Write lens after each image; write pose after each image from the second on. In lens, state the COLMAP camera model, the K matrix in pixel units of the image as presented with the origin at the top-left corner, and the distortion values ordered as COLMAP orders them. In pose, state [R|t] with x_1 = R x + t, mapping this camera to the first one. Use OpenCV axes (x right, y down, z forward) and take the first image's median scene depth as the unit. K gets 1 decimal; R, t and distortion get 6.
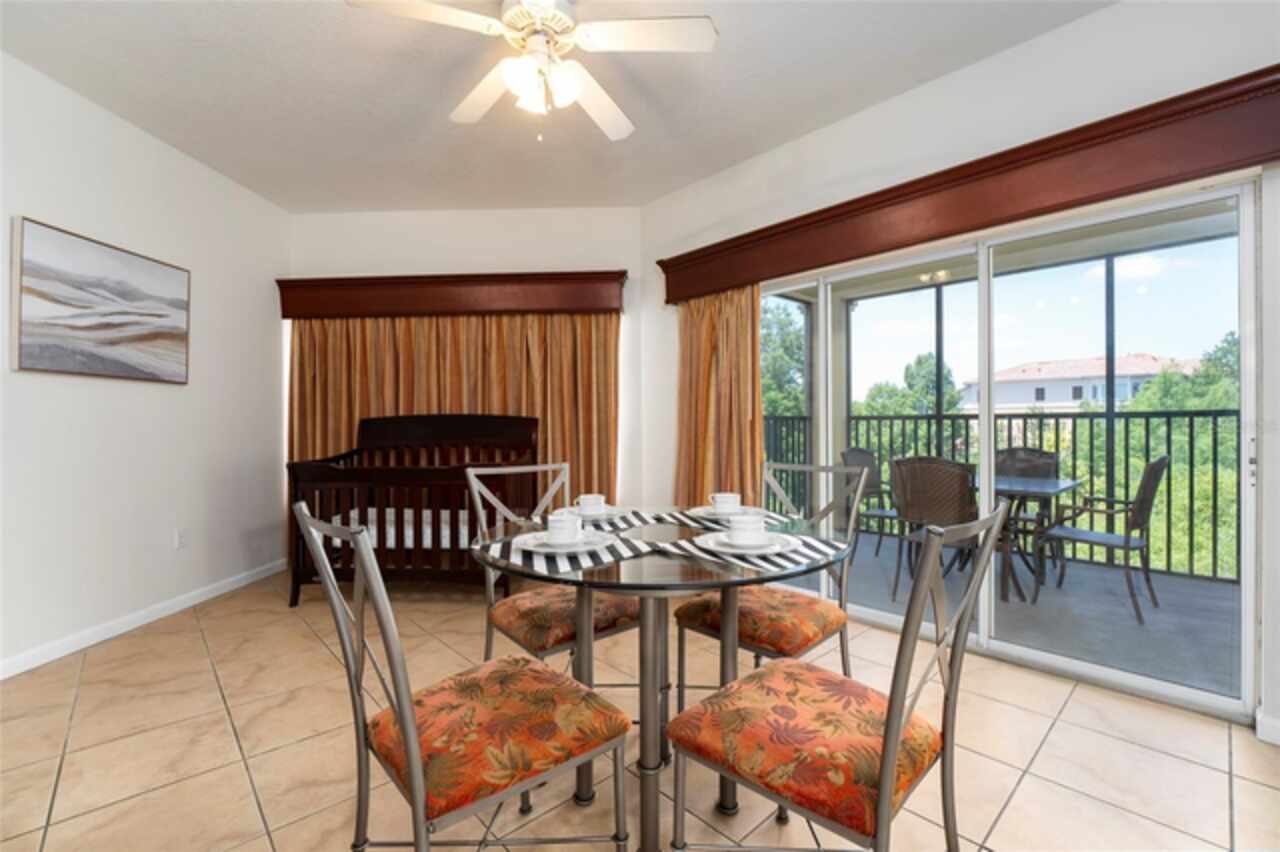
lens RADIAL K [[553.9, 0, 648.5], [0, 553.9, 428.1], [0, 0, 1]] dist [-0.015941, 0.000679]
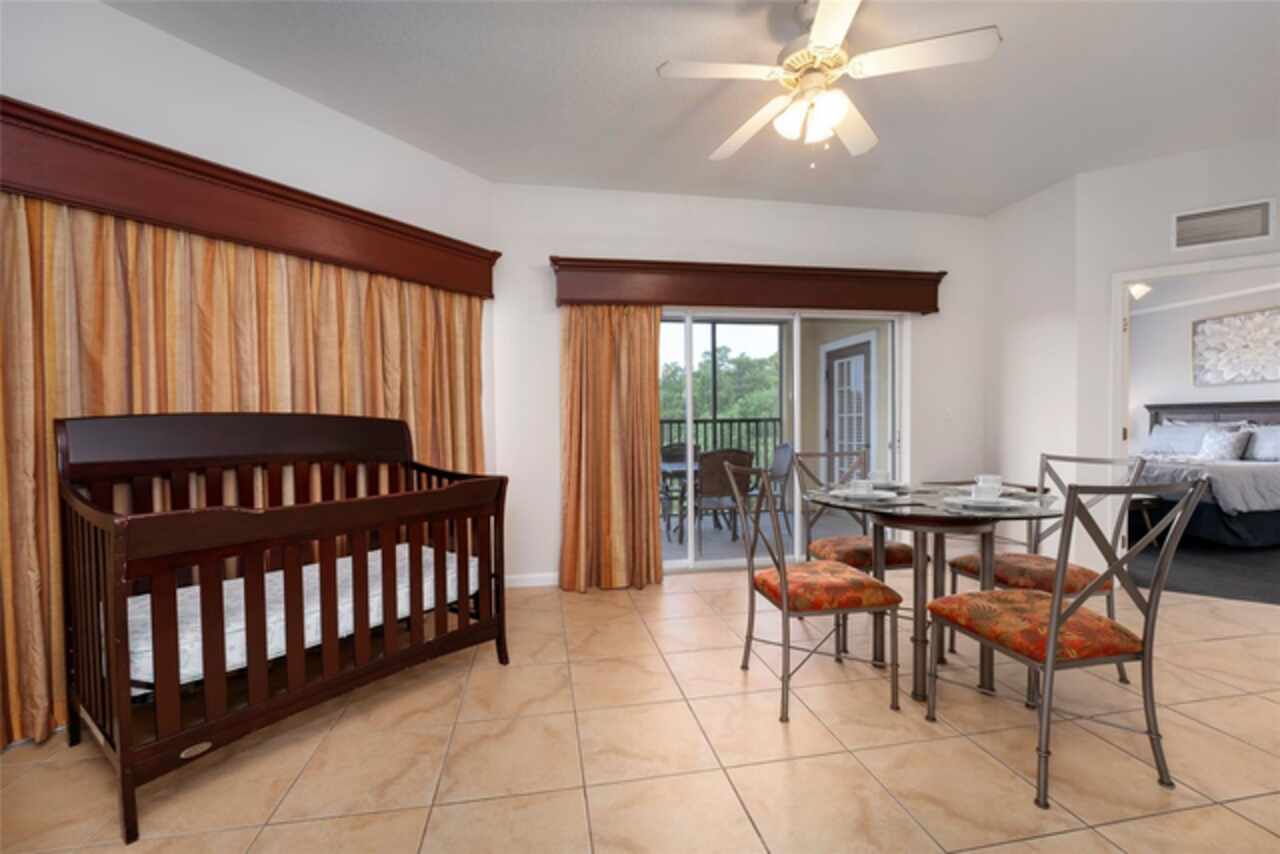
lens RADIAL K [[539.7, 0, 638.5], [0, 539.7, 439.8], [0, 0, 1]] dist [-0.000191, -0.000150]
pose [[0.542399, -0.022405, 0.839822, -0.635790], [0.008071, 0.999737, 0.021459, -0.005606], [-0.840082, -0.004861, 0.542437, 0.341681]]
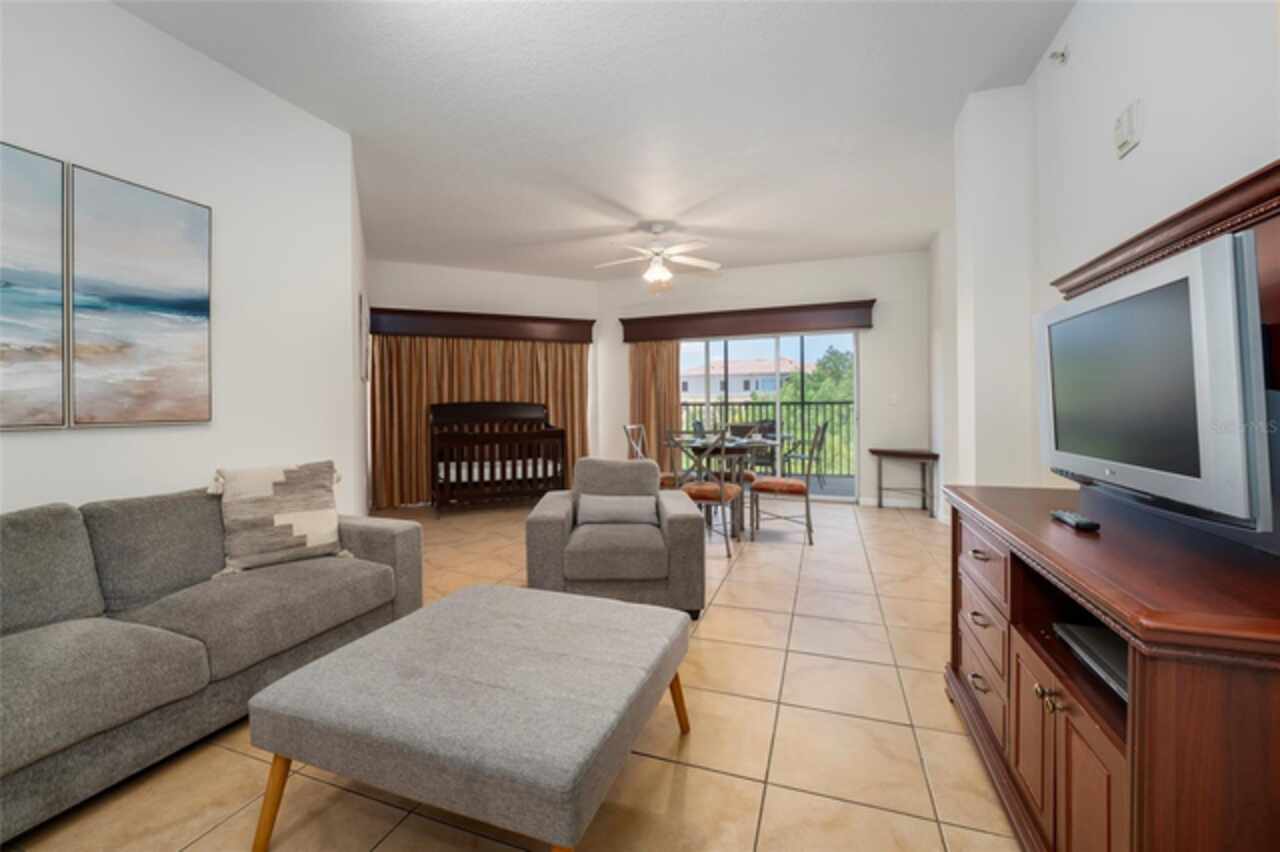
lens RADIAL K [[525.3, 0, 640.0], [0, 525.3, 426.0], [0, 0, 1]] dist [-0.003839, -0.000224]
pose [[0.889926, -0.016627, 0.455802, -0.664212], [0.005136, 0.999637, 0.026437, 0.005782], [-0.456076, -0.021186, 0.889688, -0.535072]]
